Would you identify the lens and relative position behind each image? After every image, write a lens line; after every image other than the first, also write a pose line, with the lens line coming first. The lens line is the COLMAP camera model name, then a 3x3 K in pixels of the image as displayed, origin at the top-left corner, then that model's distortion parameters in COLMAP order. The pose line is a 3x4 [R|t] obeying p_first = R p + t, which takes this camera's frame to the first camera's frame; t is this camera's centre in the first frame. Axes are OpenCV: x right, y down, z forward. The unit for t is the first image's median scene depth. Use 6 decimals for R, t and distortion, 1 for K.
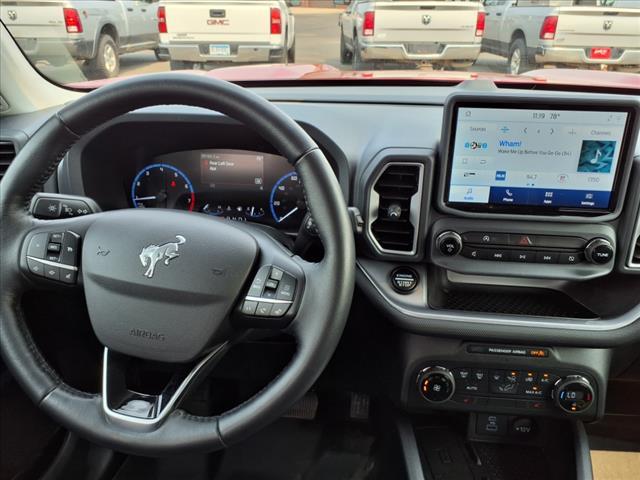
lens RADIAL K [[525.3, 0, 318.5], [0, 525.3, 242.9], [0, 0, 1]] dist [0.030413, -0.059150]
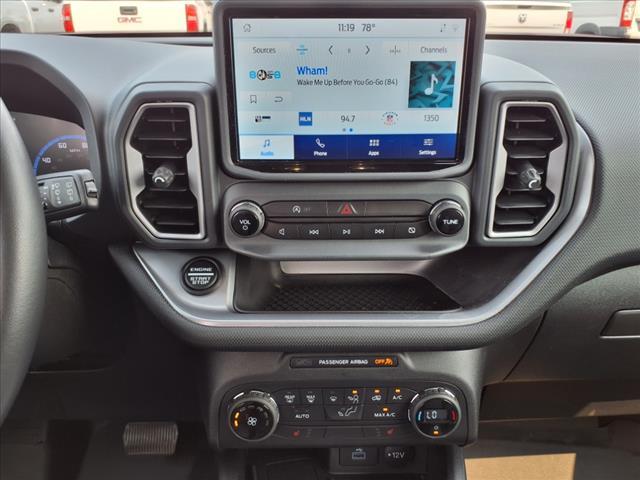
lens RADIAL K [[525.3, 0, 316.6], [0, 525.3, 240.5], [0, 0, 1]] dist [0.030413, -0.059150]
pose [[0.993188, -0.056765, 0.101765, 0.265121], [0.057733, 0.998310, -0.006586, 0.039816], [-0.101219, 0.012416, 0.994787, 0.282878]]
